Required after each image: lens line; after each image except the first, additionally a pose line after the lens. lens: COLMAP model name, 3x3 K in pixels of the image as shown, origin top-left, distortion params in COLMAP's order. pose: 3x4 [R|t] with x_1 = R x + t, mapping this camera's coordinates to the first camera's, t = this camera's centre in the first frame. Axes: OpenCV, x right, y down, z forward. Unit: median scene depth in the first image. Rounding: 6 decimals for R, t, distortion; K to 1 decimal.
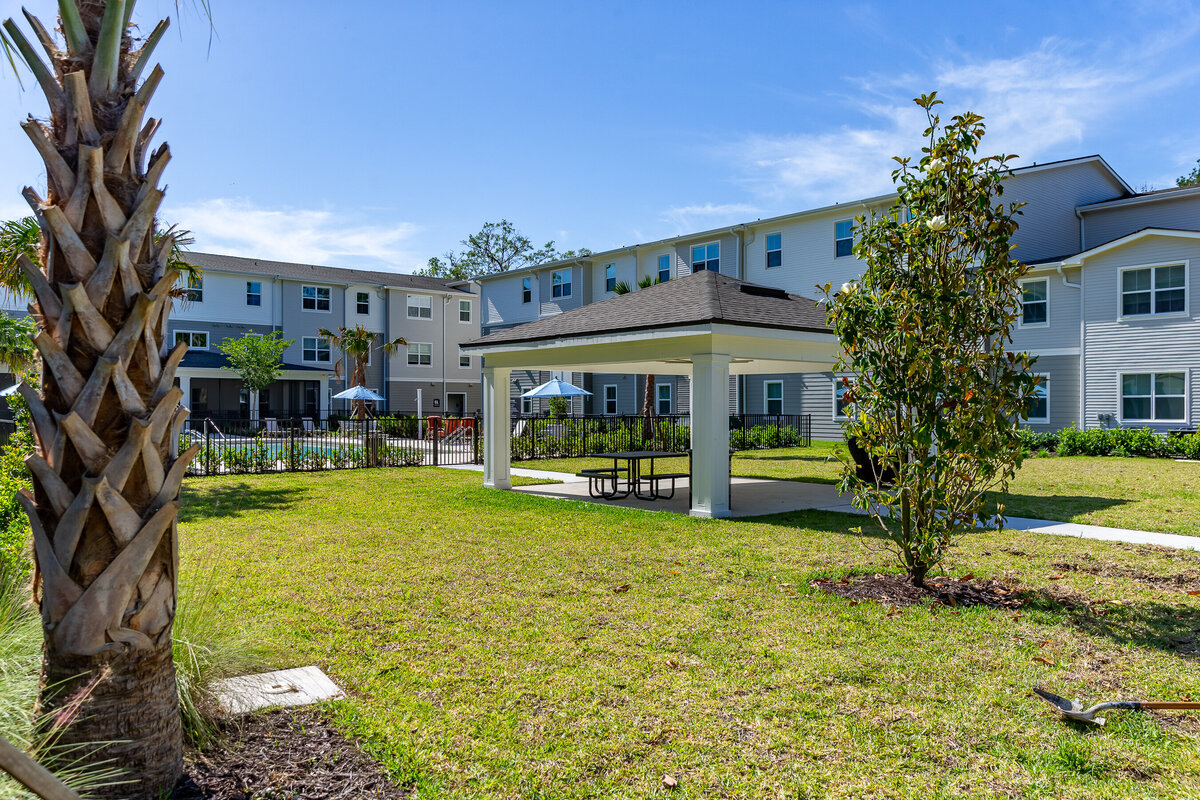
lens RADIAL K [[943.9, 0, 600.0], [0, 943.9, 400.0], [0, 0, 1]] dist [0.007108, 0.002723]
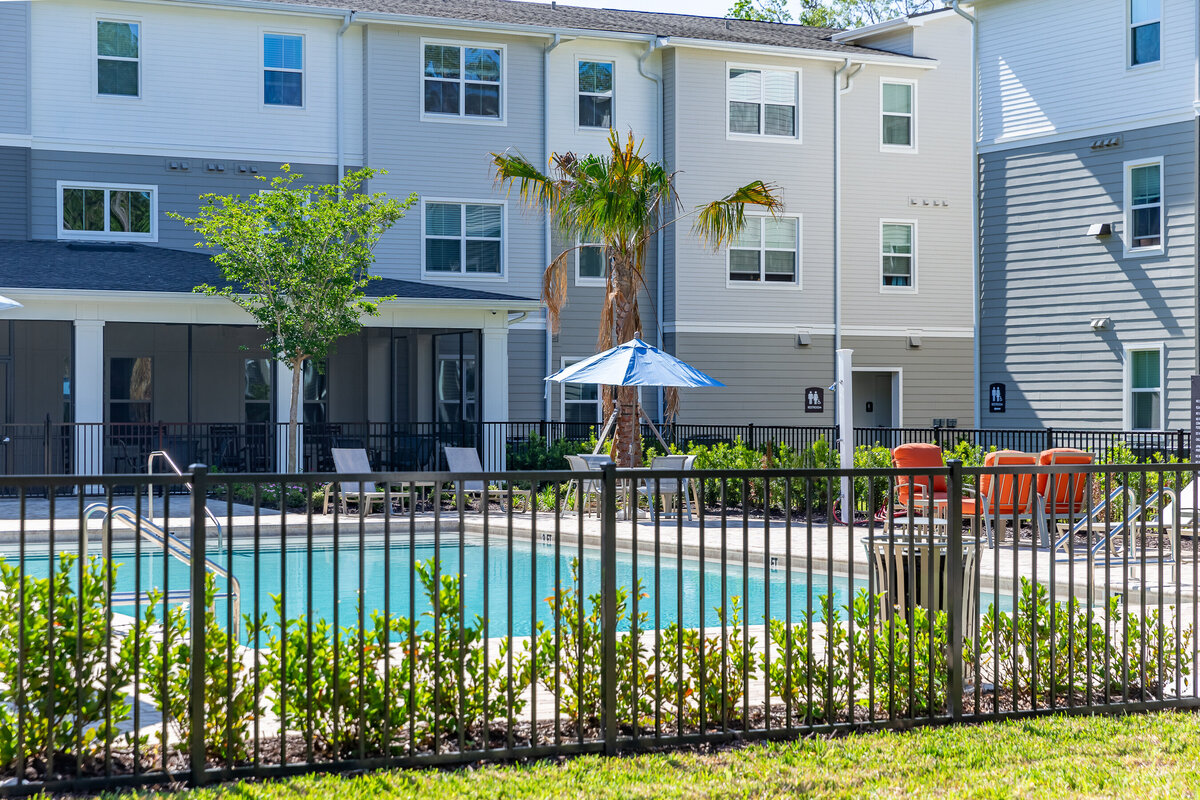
lens RADIAL K [[2747.8, 0, 600.0], [0, 2747.8, 400.0], [0, 0, 1]] dist [0.002351, 0.001130]
pose [[0.973529, -0.003024, -0.228543, -0.040703], [0.003679, 0.999990, 0.002440, 0.000901], [0.228533, -0.003217, 0.973531, 0.093293]]
